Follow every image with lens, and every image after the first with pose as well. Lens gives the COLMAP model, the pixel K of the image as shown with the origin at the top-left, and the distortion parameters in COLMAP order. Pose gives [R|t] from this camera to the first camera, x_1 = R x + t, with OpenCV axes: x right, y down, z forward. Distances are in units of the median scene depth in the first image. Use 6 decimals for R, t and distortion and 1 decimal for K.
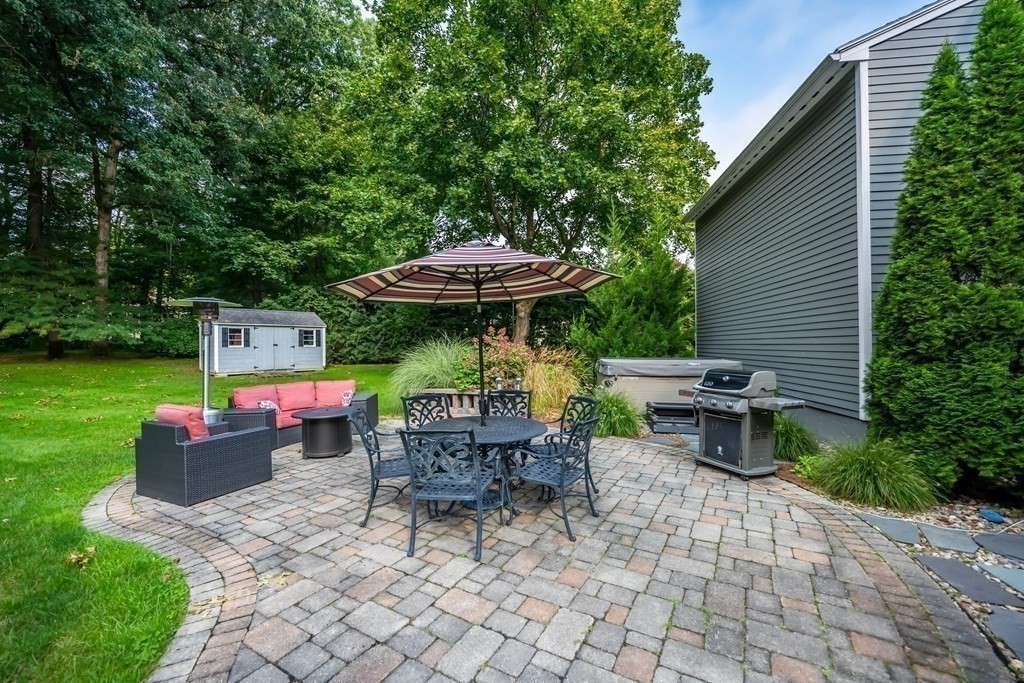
lens RADIAL K [[415.0, 0, 511.1], [0, 415.0, 345.8], [0, 0, 1]] dist [-0.002117, 0.000483]
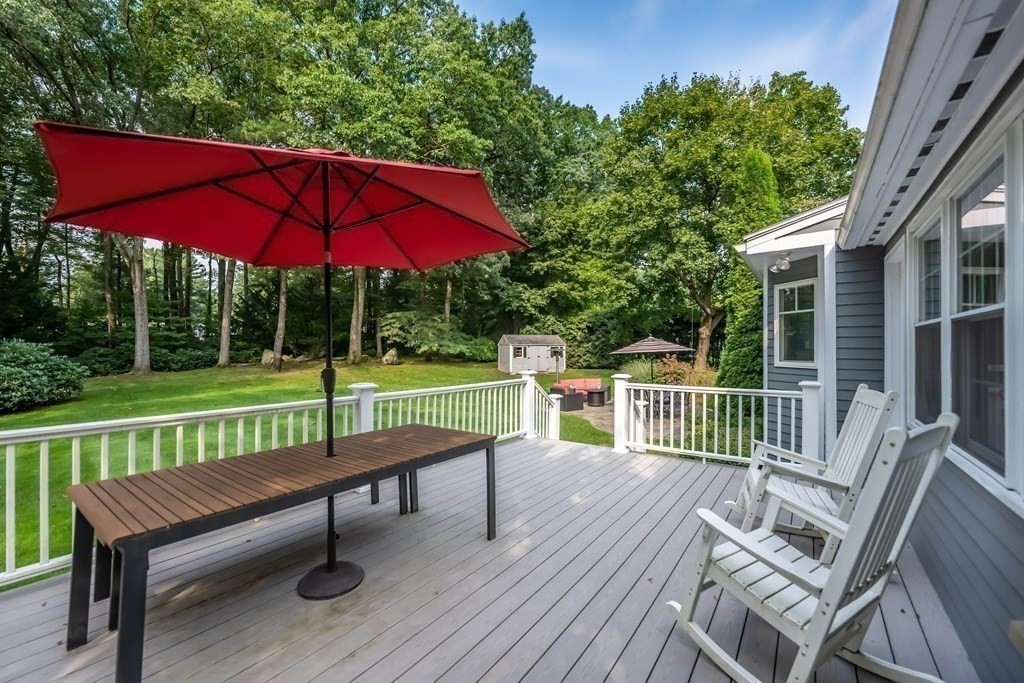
lens RADIAL K [[415.0, 0, 509.1], [0, 415.0, 347.8], [0, 0, 1]] dist [-0.002117, 0.000483]
pose [[0.886984, 0.002830, -0.461792, 0.077892], [-0.004379, 0.999988, -0.002283, -0.027490], [0.461780, 0.004047, 0.886985, -0.439913]]
